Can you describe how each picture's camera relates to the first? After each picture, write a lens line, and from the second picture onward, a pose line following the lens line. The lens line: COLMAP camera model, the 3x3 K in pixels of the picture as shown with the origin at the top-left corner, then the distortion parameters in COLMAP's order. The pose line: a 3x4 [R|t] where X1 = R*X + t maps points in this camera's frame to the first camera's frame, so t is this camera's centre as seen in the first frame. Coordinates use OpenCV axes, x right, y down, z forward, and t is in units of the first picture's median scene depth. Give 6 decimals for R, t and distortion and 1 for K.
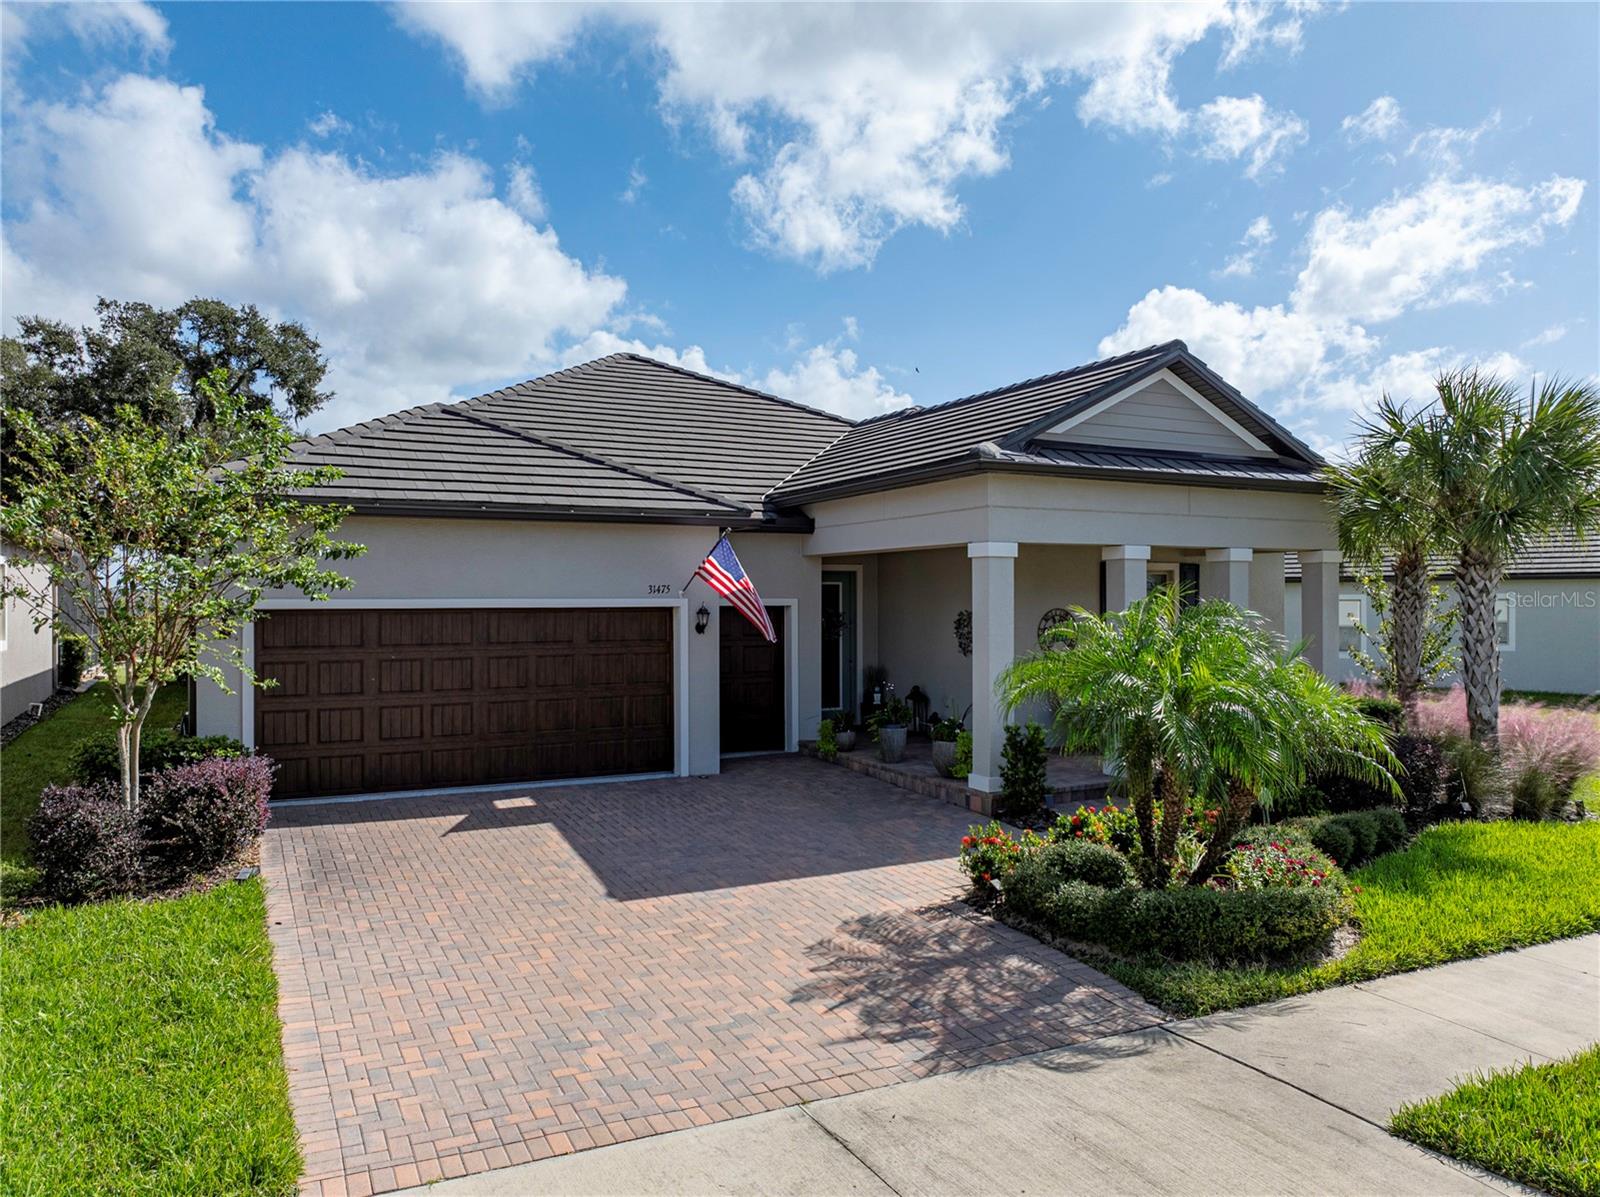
lens RADIAL K [[1149.2, 0, 801.9], [0, 1149.2, 596.3], [0, 0, 1]] dist [-0.028989, 0.012016]
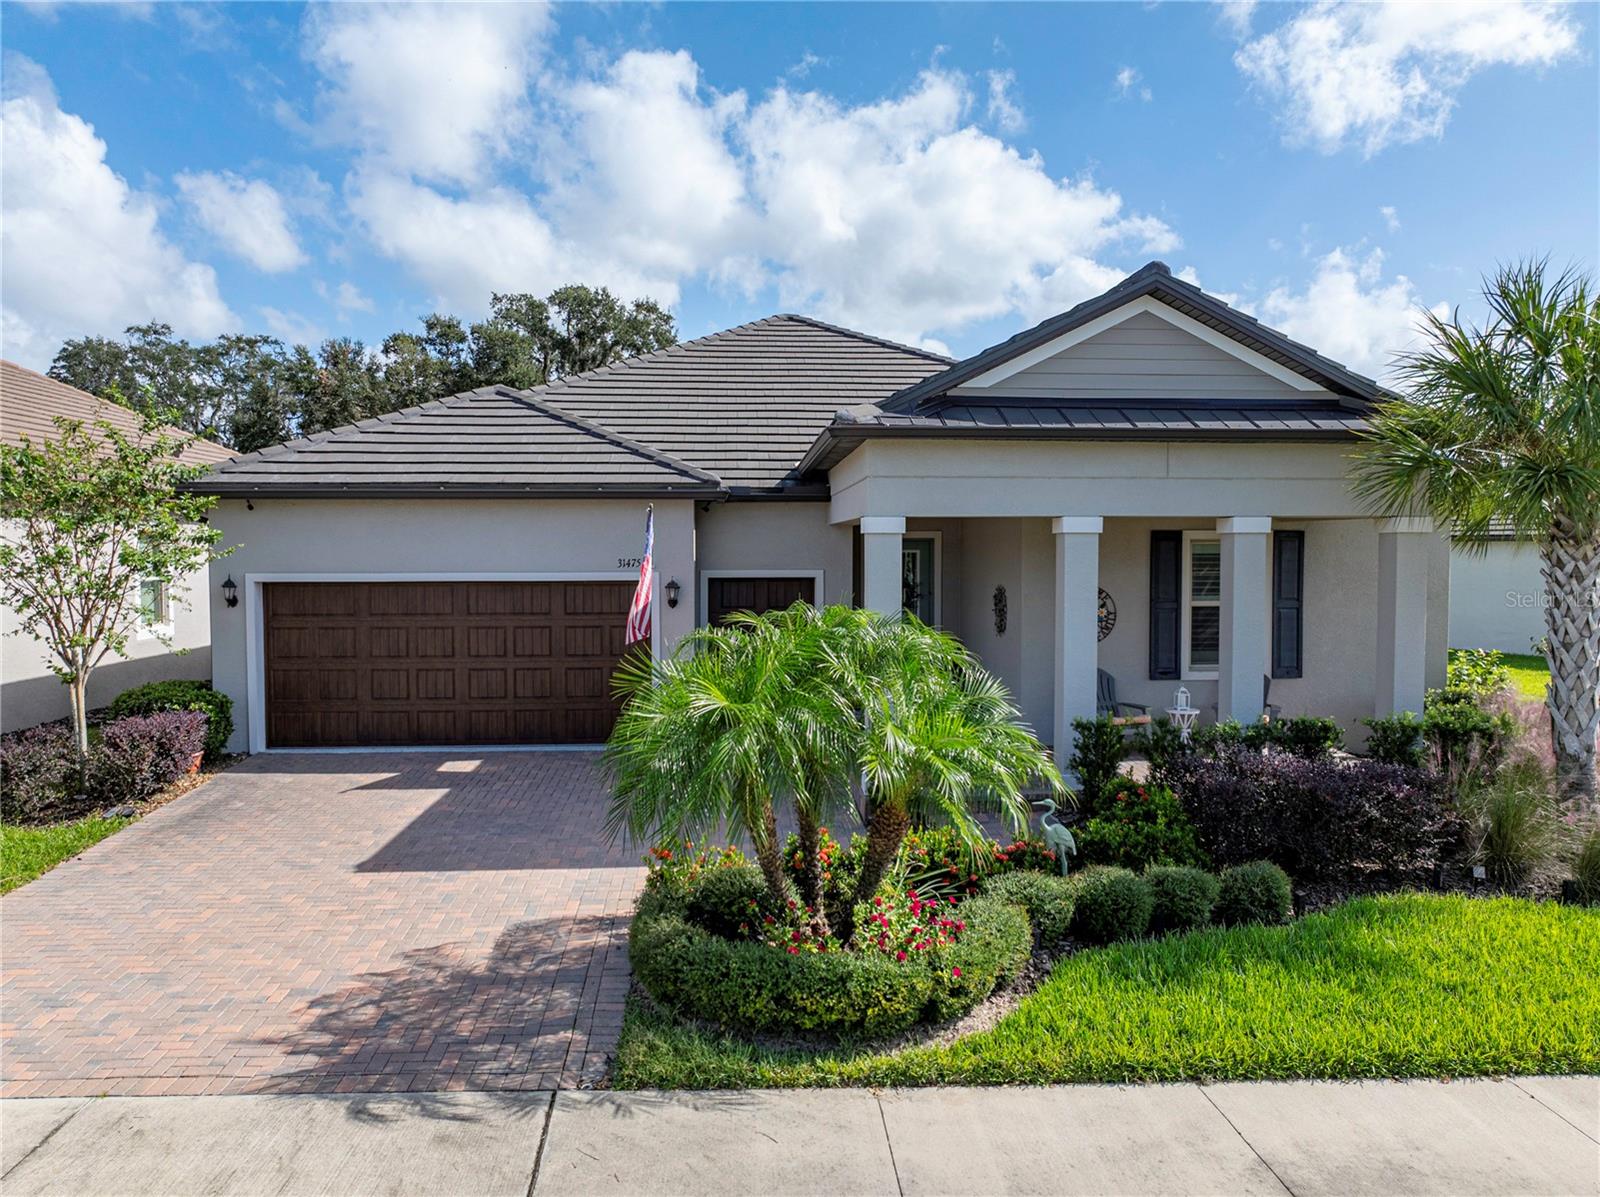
lens RADIAL K [[1149.2, 0, 797.6], [0, 1149.2, 597.6], [0, 0, 1]] dist [-0.028989, 0.012016]
pose [[0.915559, 0.019296, -0.401721, 0.447360], [-0.000005, 0.998849, 0.047967, -0.026005], [0.402184, -0.043915, 0.914505, 0.151812]]
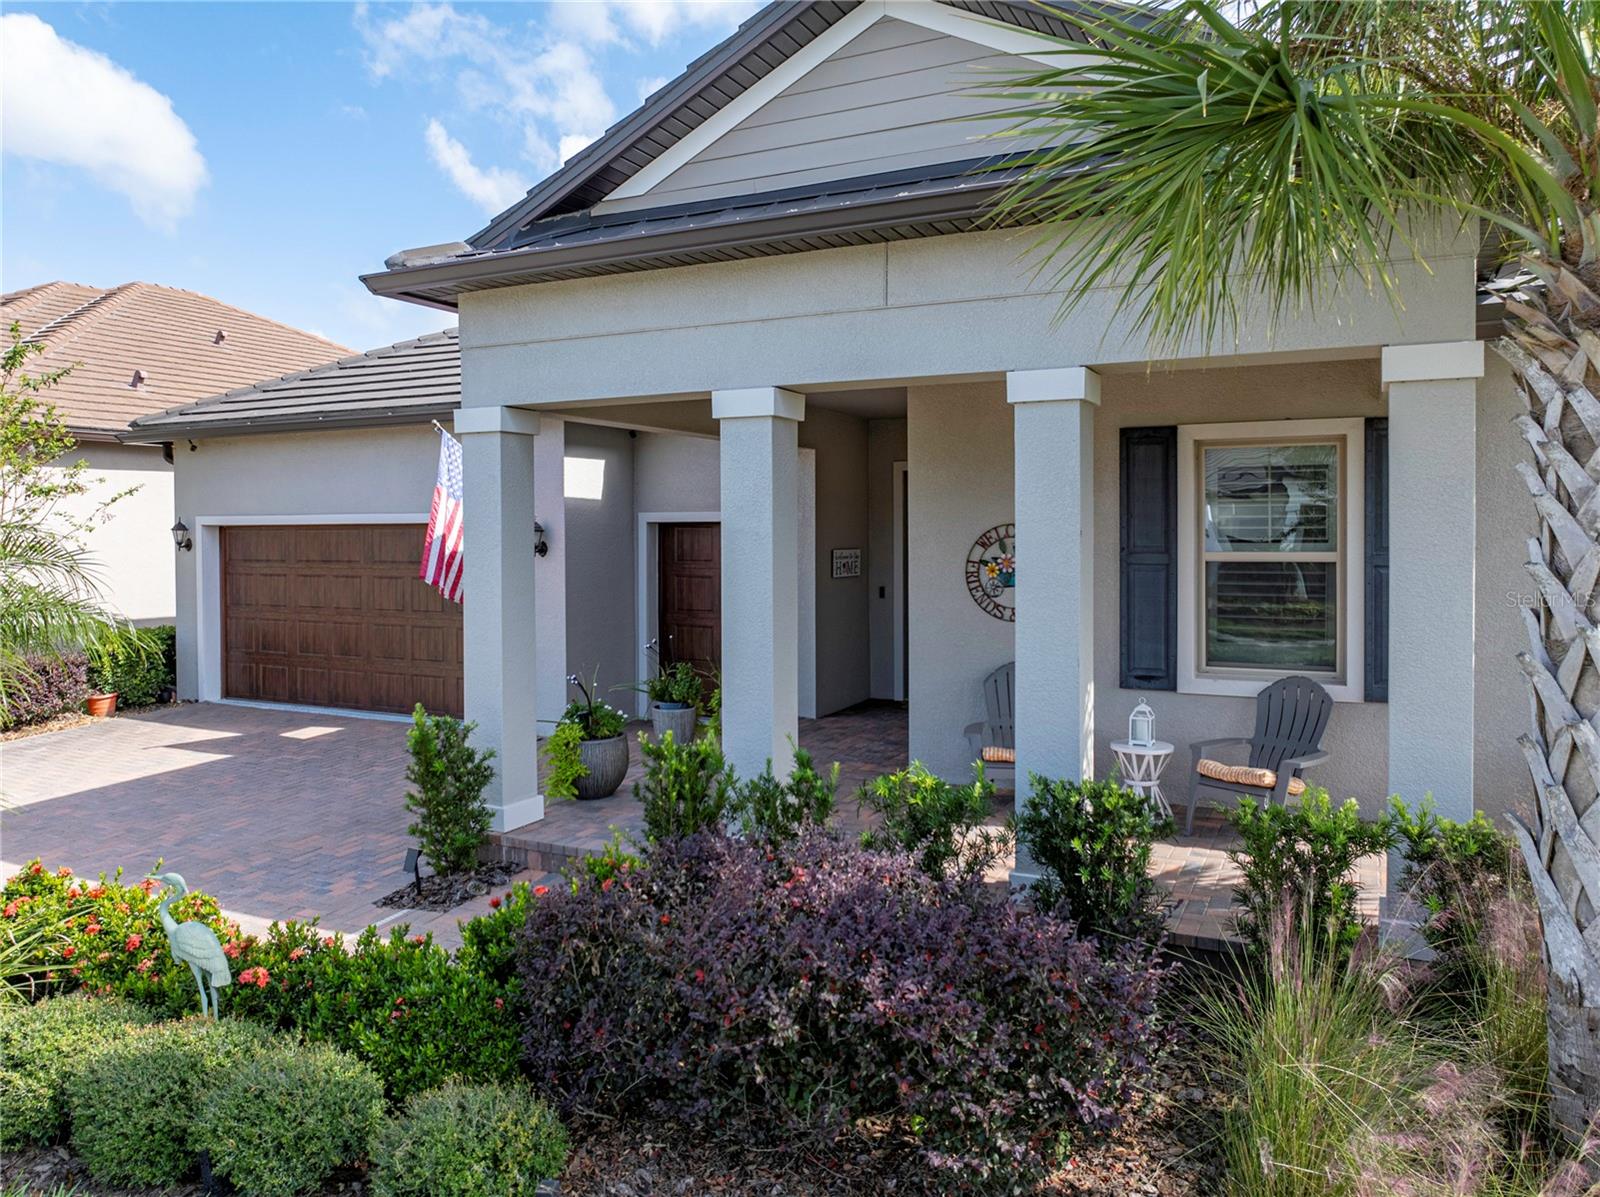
lens RADIAL K [[1149.2, 0, 806.6], [0, 1149.2, 591.8], [0, 0, 1]] dist [-0.028989, 0.012016]
pose [[0.592090, 0.044626, -0.804635, 0.709074], [0.005878, 0.998200, 0.059686, 0.011999], [0.805850, -0.040070, 0.590762, 0.751009]]
